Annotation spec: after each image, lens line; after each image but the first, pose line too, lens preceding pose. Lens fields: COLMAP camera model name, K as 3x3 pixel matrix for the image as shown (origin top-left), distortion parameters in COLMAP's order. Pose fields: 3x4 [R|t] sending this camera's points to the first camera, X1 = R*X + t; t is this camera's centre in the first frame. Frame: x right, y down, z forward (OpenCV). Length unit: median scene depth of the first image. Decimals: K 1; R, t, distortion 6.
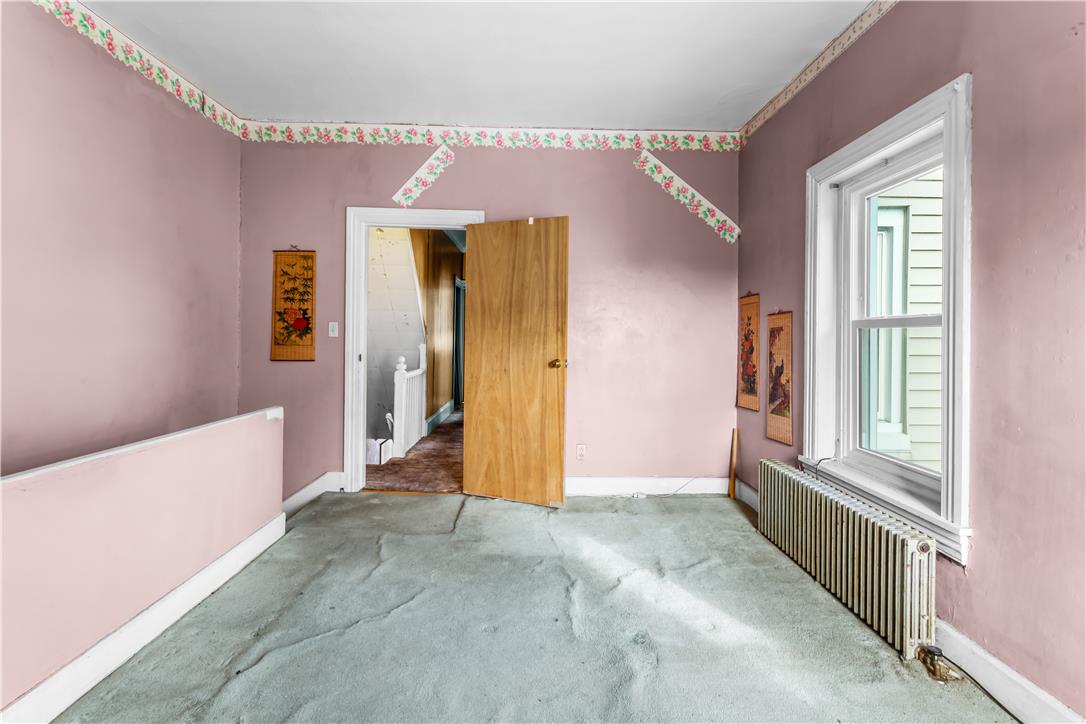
lens RADIAL K [[531.8, 0, 549.2], [0, 531.8, 335.6], [0, 0, 1]] dist [-0.000887, 0.001640]
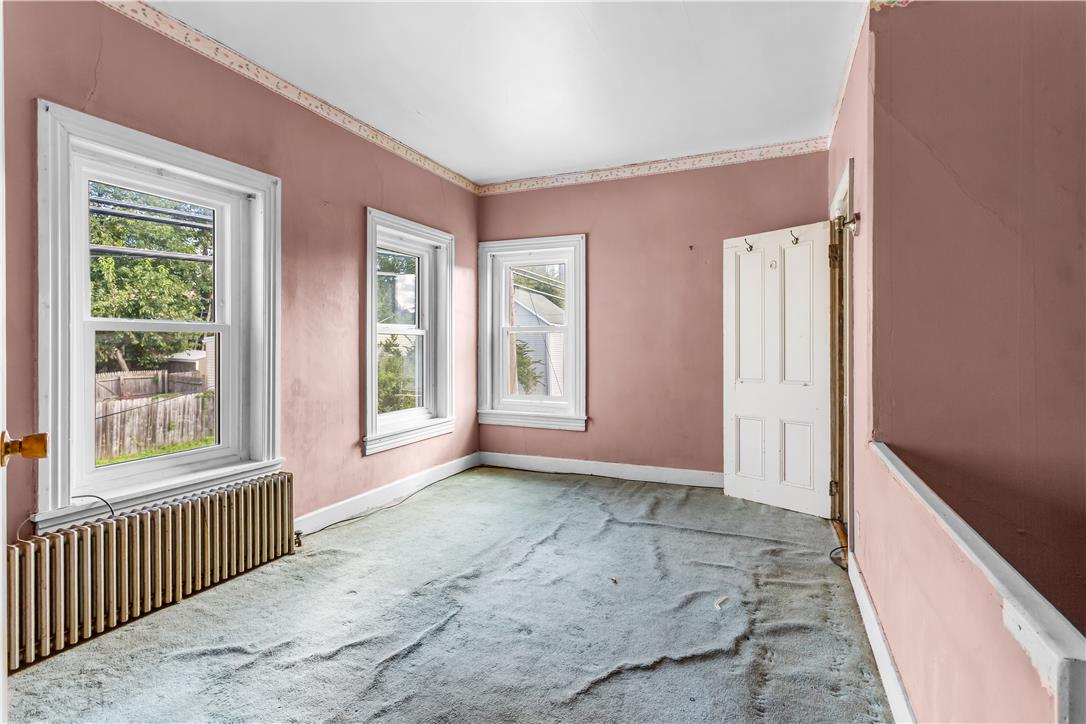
lens RADIAL K [[531.8, 0, 543.8], [0, 531.8, 353.7], [0, 0, 1]] dist [-0.000887, 0.001640]
pose [[-0.903952, -0.015879, 0.427339, -0.501360], [-0.011691, 0.999854, 0.012424, 0.009162], [-0.427474, 0.006235, -0.904006, 1.673435]]
